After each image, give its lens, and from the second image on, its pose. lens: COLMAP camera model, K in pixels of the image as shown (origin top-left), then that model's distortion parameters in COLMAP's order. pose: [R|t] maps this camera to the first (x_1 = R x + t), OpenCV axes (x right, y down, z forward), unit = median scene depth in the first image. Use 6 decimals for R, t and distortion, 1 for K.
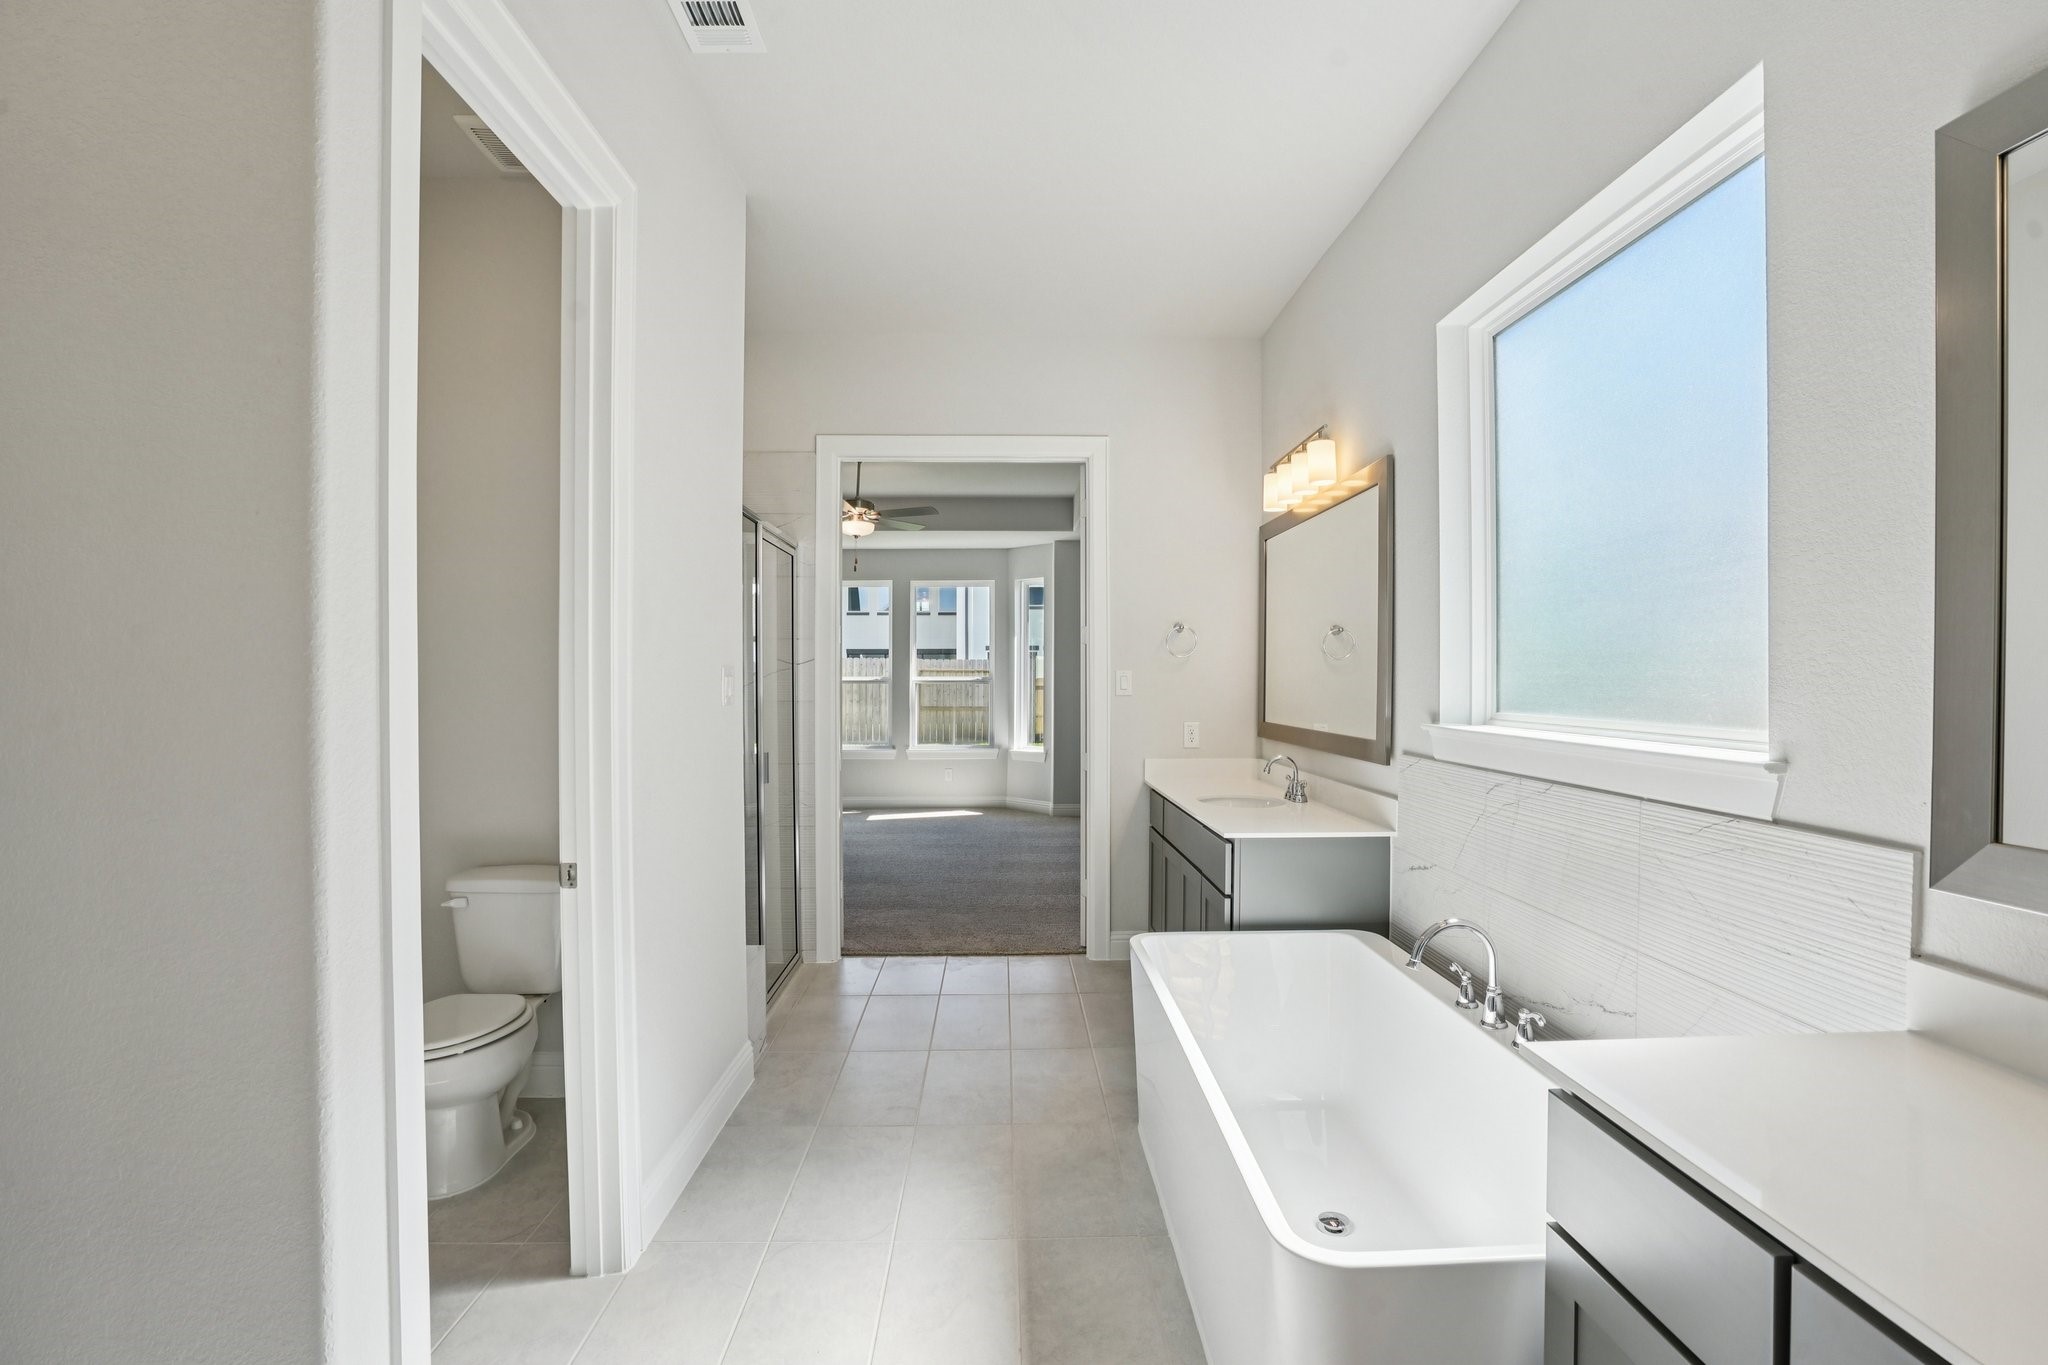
lens RADIAL K [[958.7, 0, 1013.6], [0, 958.7, 686.4], [0, 0, 1]] dist [-0.013059, 0.000150]
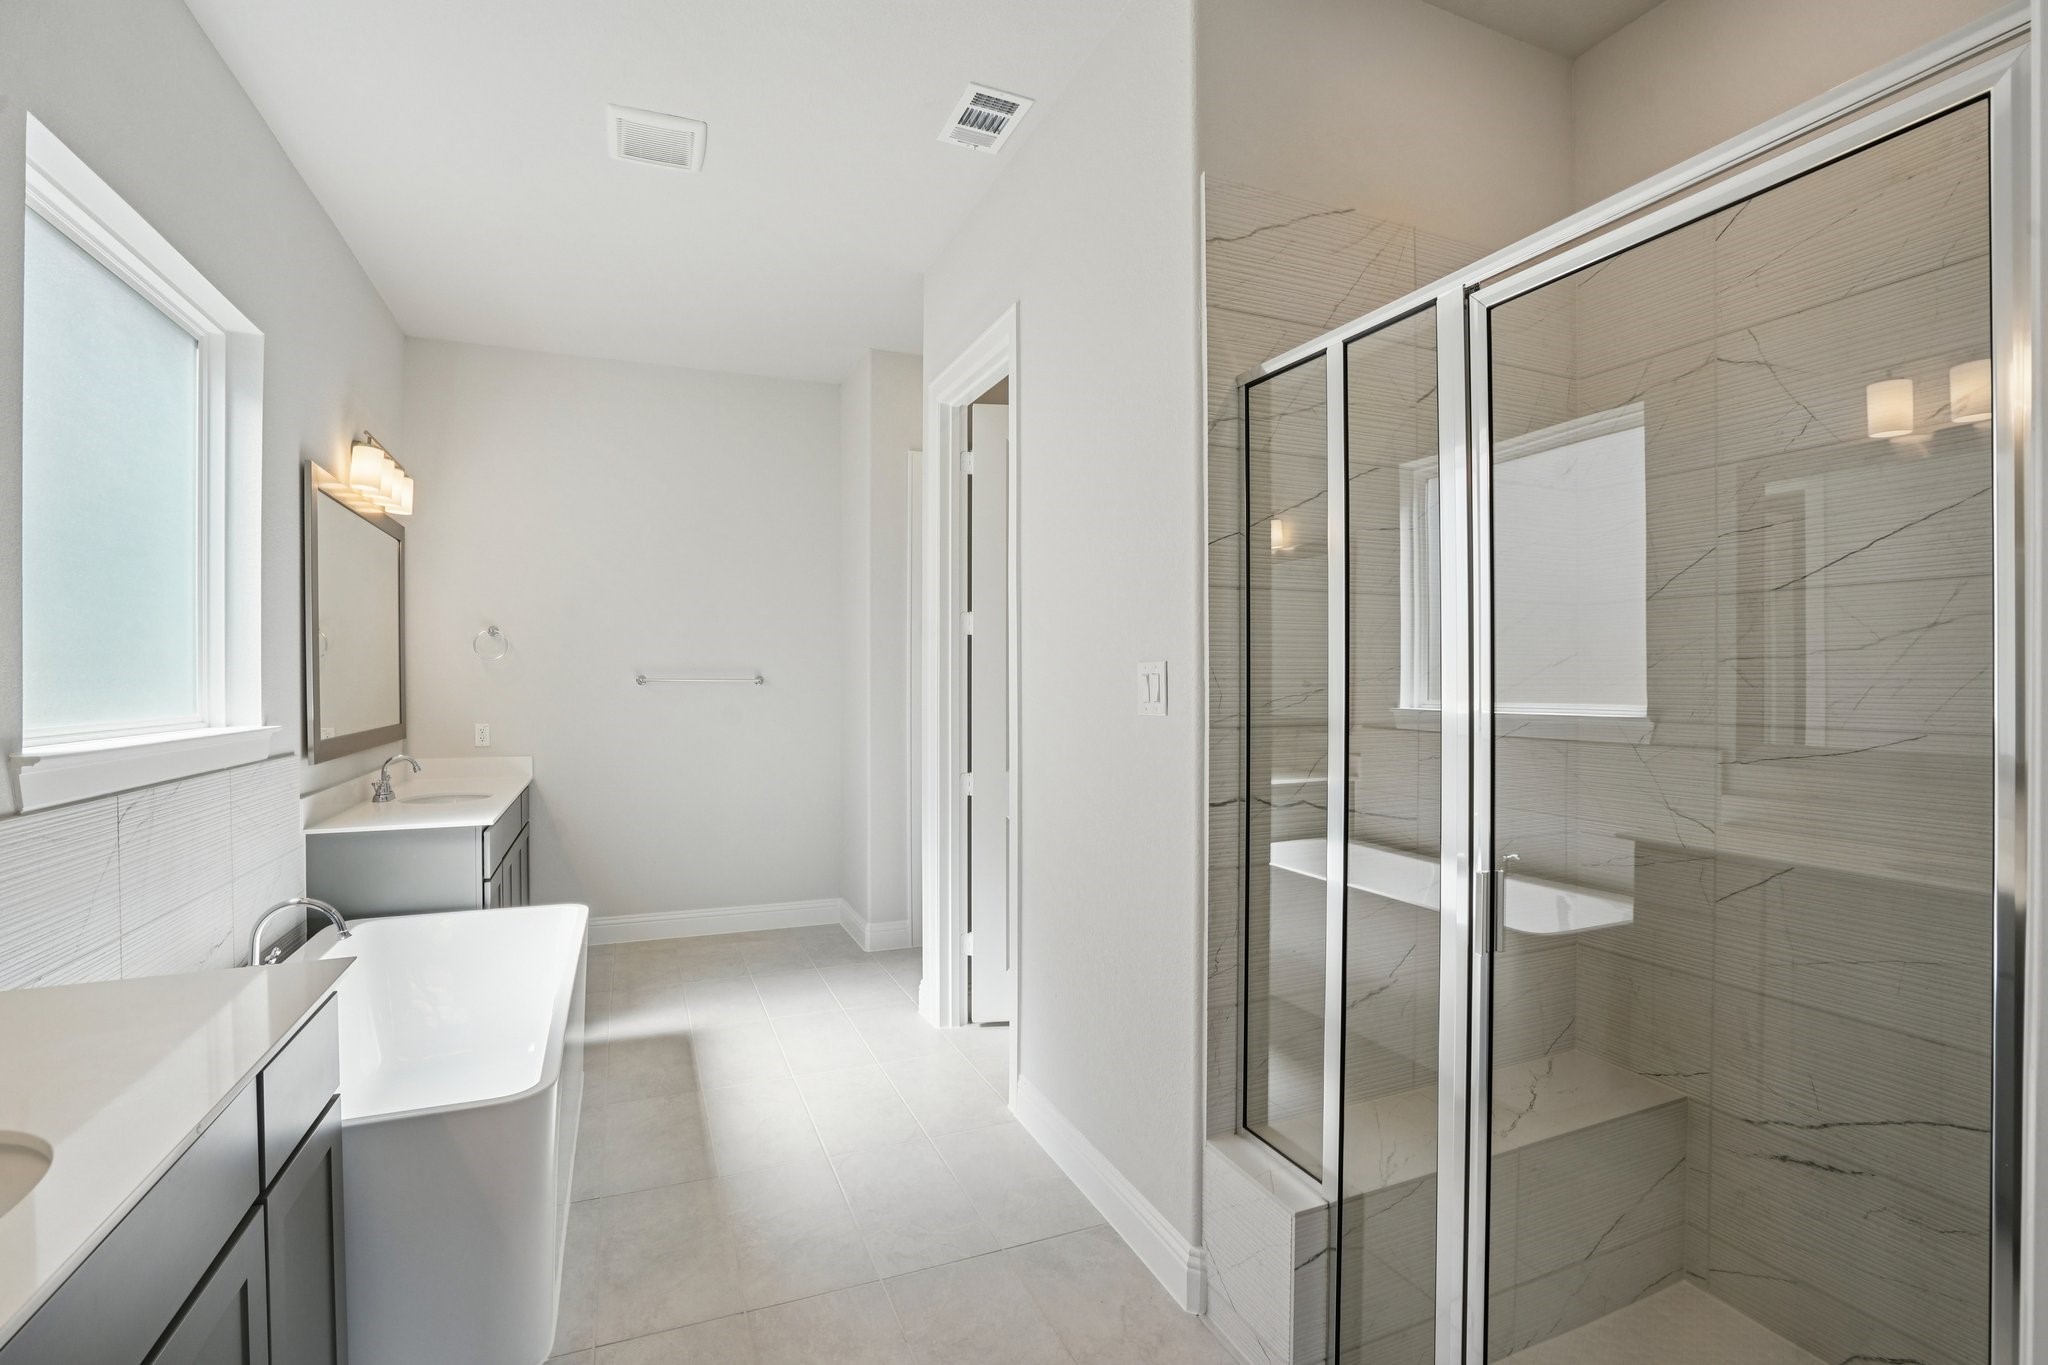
lens RADIAL K [[958.7, 0, 1013.6], [0, 958.7, 686.4], [0, 0, 1]] dist [-0.013059, 0.000150]
pose [[-0.928710, 0.004389, -0.370780, 0.095467], [-0.000021, 0.999929, 0.011889, -0.013723], [0.370806, 0.011049, -0.928645, 2.195475]]
